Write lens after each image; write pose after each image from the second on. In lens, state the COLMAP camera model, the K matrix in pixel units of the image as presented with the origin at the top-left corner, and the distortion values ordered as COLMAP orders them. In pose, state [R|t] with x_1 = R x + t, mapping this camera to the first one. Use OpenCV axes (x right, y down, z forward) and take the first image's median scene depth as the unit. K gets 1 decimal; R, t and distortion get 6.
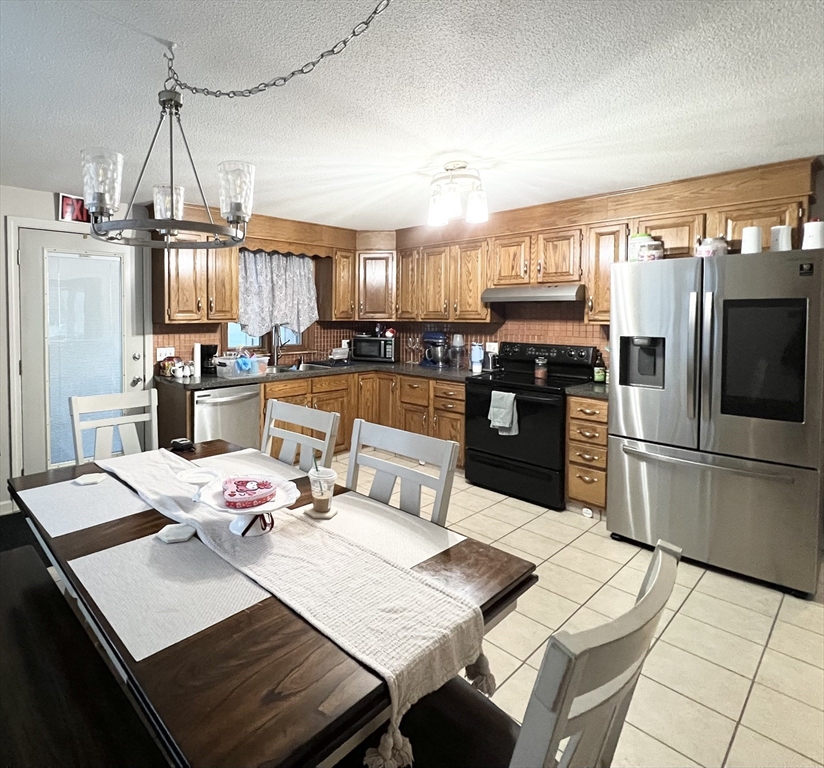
lens RADIAL K [[487.4, 0, 410.6], [0, 487.4, 382.1], [0, 0, 1]] dist [0.001119, -0.000297]
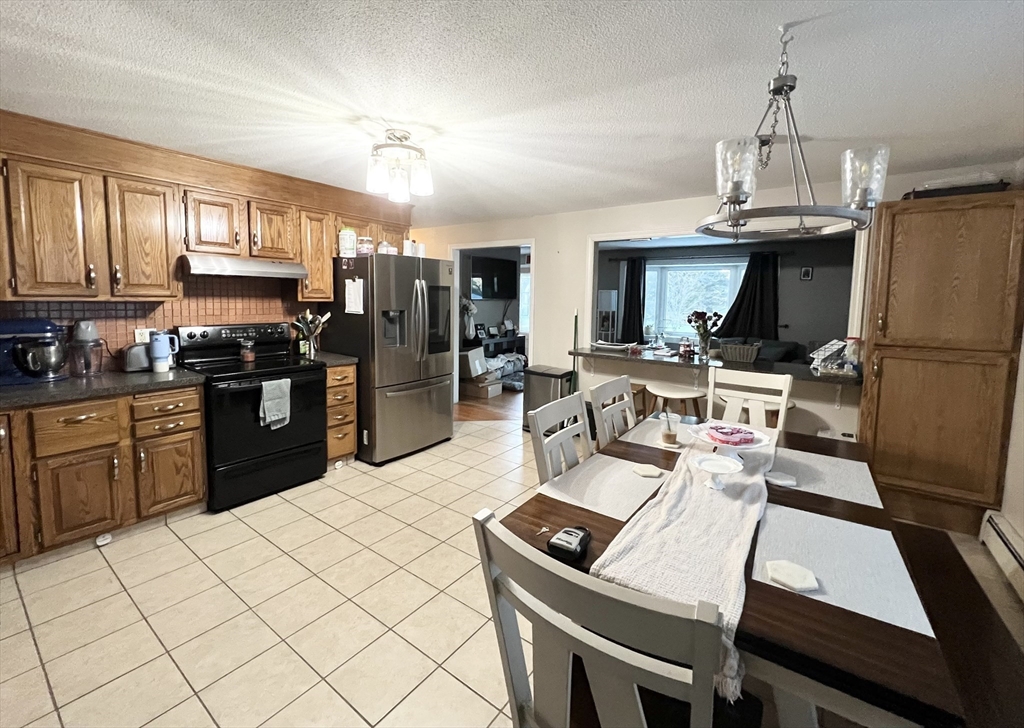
lens RADIAL K [[423.9, 0, 510.2], [0, 423.9, 367.1], [0, 0, 1]] dist [-0.000103, 0.000032]
pose [[-0.132543, -0.169953, 0.976498, -0.602194], [0.115299, 0.975858, 0.185492, -0.094115], [-0.984448, 0.137175, -0.109748, 0.648434]]
